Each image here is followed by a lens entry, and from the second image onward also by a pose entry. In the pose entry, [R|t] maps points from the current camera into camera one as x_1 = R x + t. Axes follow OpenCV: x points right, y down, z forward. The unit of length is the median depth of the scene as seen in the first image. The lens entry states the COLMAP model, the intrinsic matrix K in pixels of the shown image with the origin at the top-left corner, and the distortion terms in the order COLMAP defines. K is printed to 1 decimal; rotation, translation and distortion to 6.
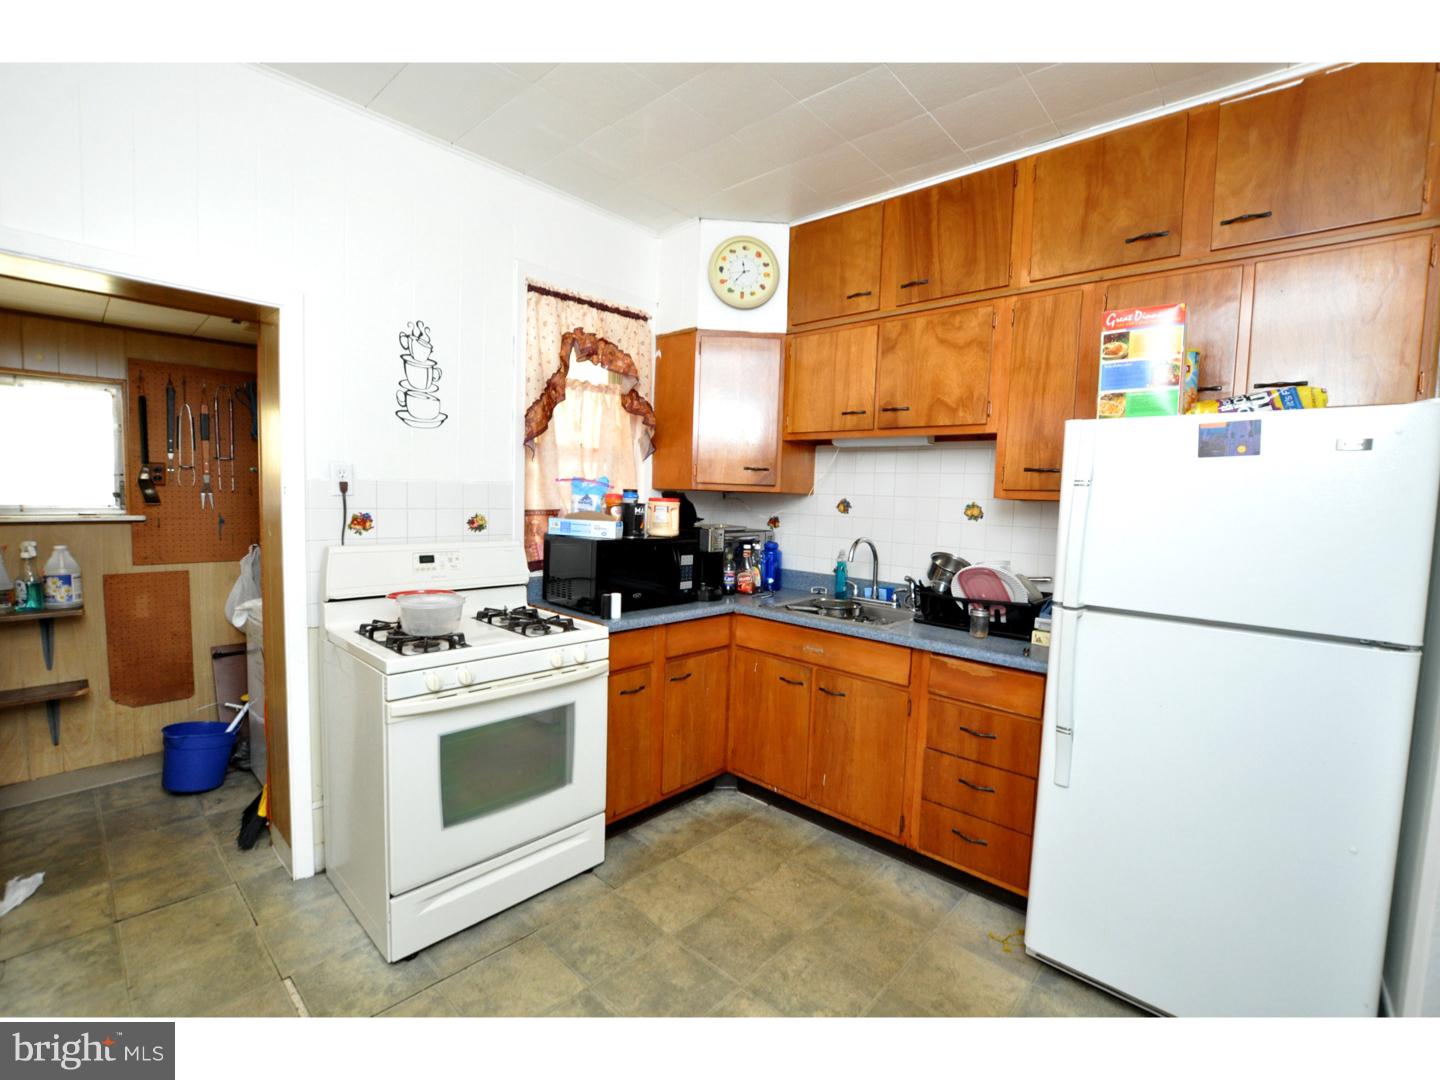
lens RADIAL K [[625.1, 0, 706.7], [0, 625.1, 539.2], [0, 0, 1]] dist [-0.036932, 0.000460]
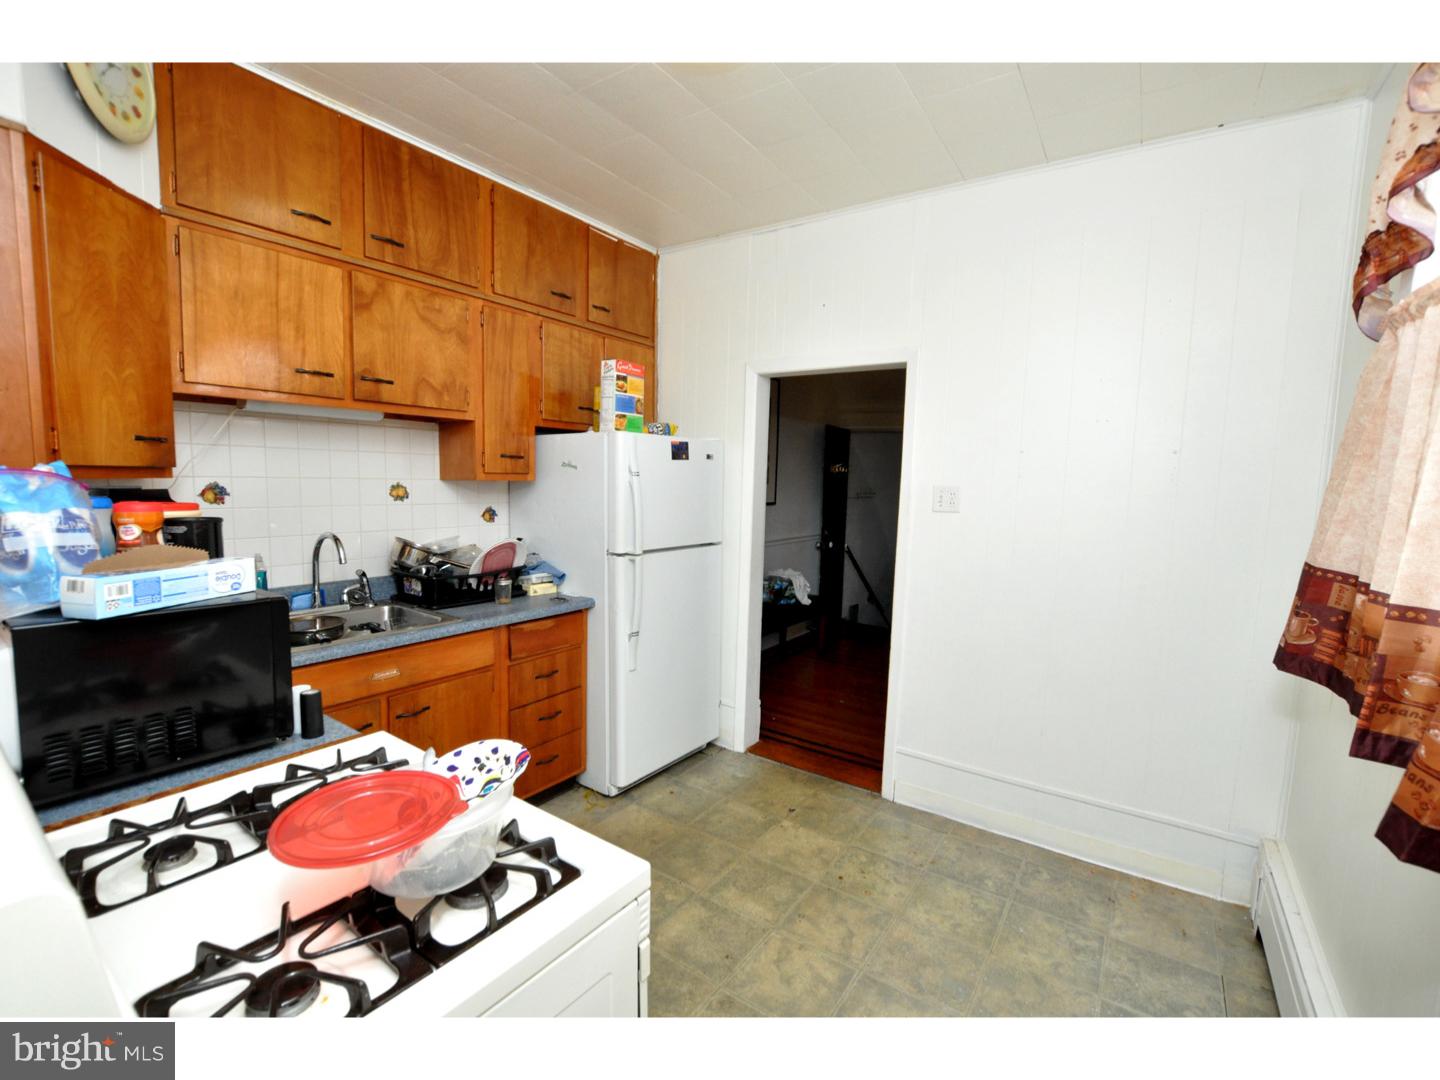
lens RADIAL K [[625.1, 0, 707.3], [0, 625.1, 549.4], [0, 0, 1]] dist [-0.036932, 0.000460]
pose [[-0.120793, -0.145654, 0.981934, -0.666267], [0.043083, 0.987476, 0.151776, -0.090900], [-0.991742, 0.060638, -0.113005, 0.687697]]
